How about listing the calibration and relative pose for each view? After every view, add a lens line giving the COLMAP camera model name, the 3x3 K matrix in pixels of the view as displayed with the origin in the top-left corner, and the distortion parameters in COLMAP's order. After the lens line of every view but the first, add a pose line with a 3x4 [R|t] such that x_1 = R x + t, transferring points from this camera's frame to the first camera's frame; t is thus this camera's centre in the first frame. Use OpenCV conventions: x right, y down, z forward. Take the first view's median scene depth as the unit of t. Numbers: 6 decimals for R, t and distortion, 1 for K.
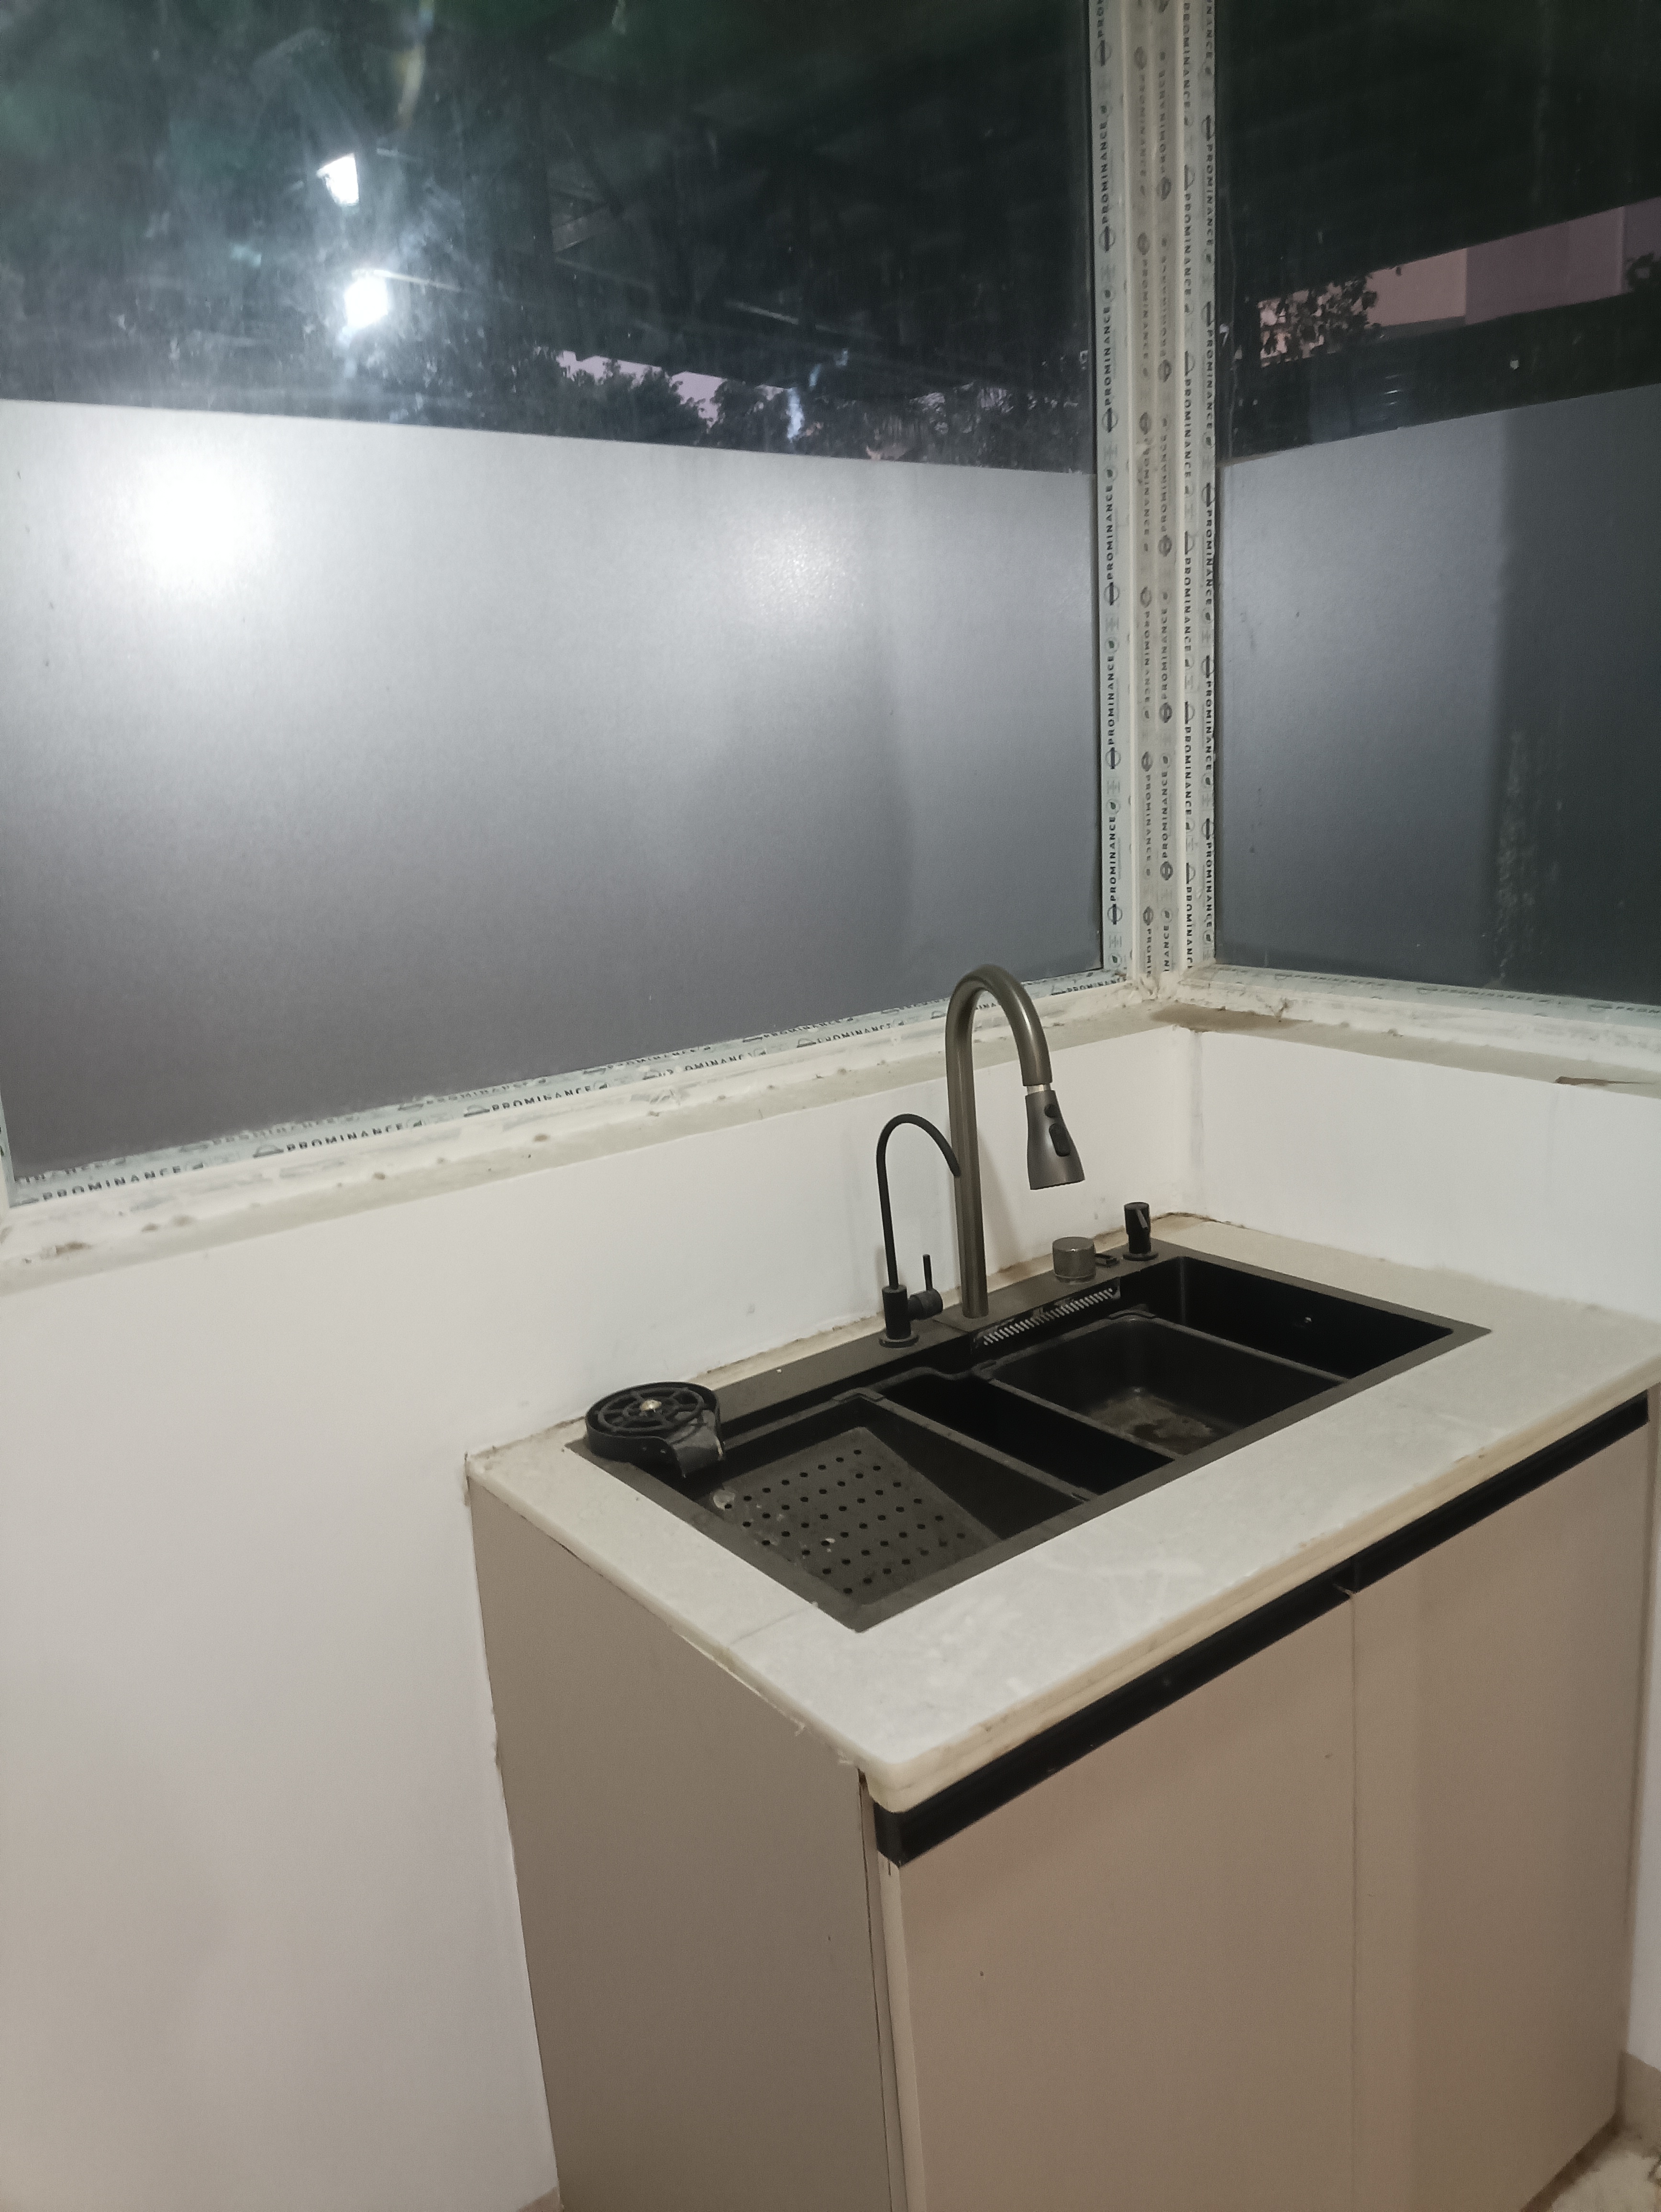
lens RADIAL K [[1627.8, 0, 836.4], [0, 1627.8, 1102.9], [0, 0, 1]] dist [0.097627, -0.144210]
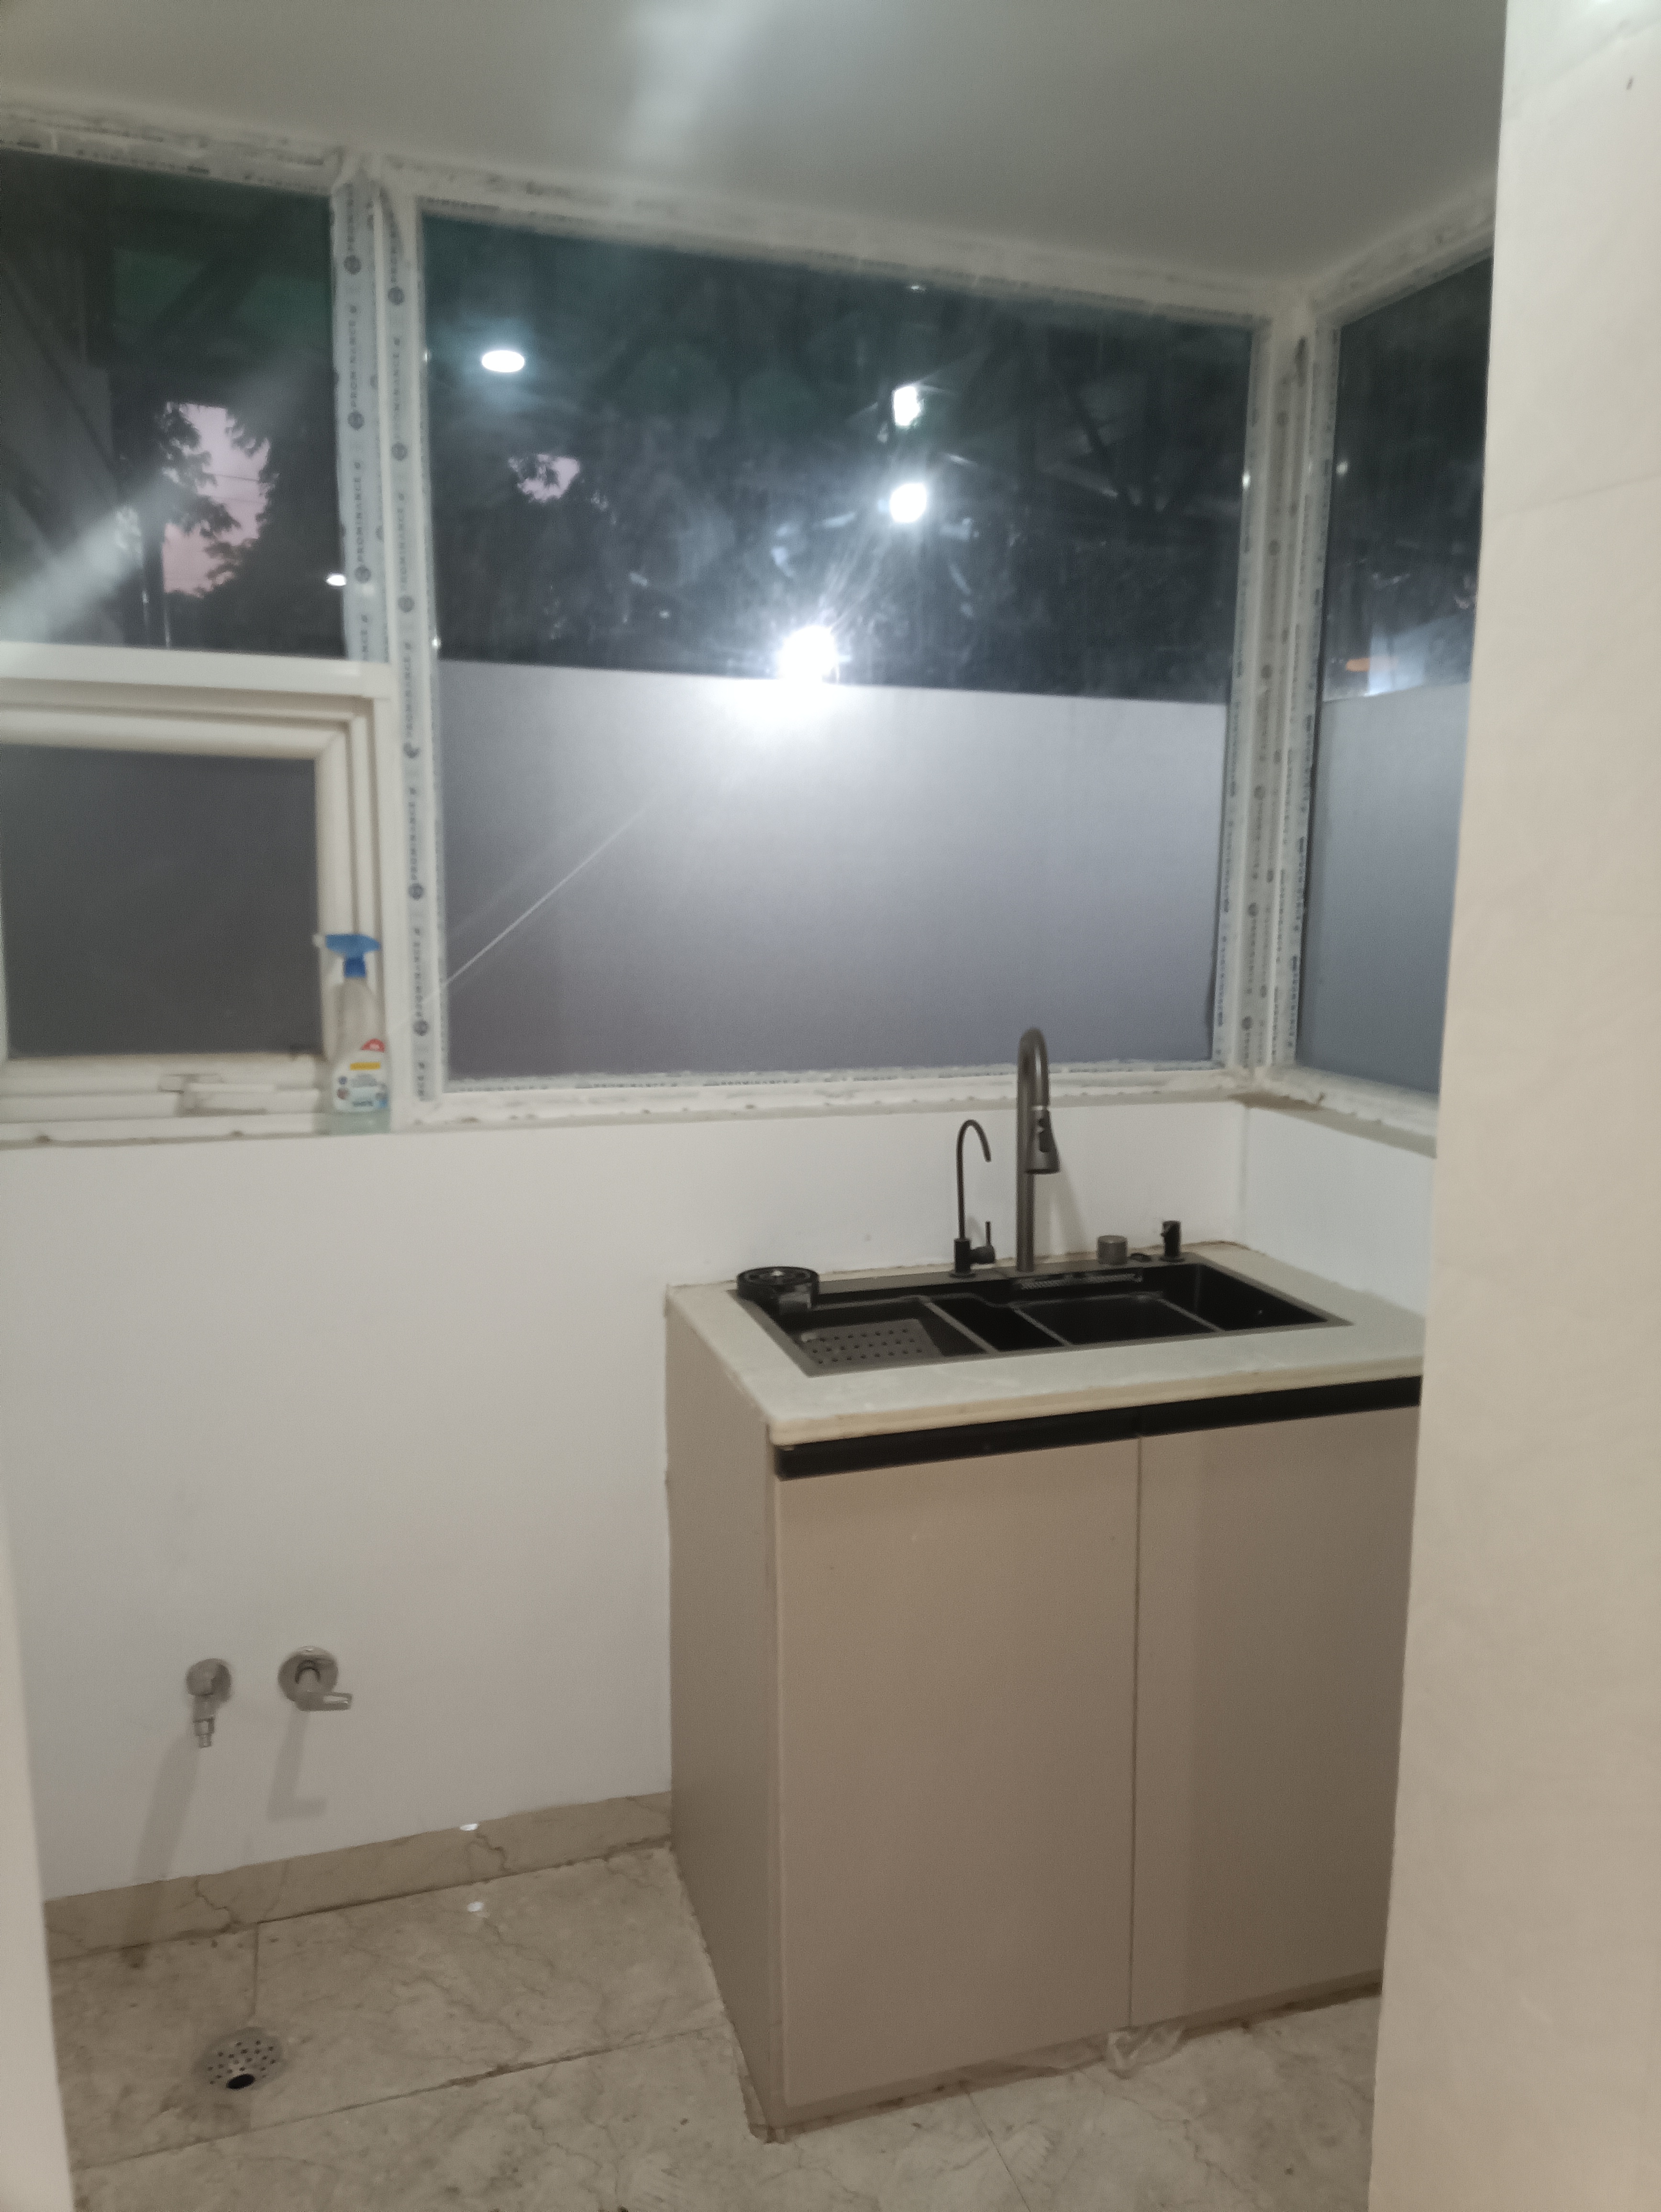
lens RADIAL K [[1627.8, 0, 836.4], [0, 1627.8, 1102.9], [0, 0, 1]] dist [0.097627, -0.144210]
pose [[0.938753, 0.120900, -0.322686, 0.362189], [-0.143659, 0.988483, -0.047577, 0.071627], [0.313218, 0.091020, 0.945309, -0.422333]]
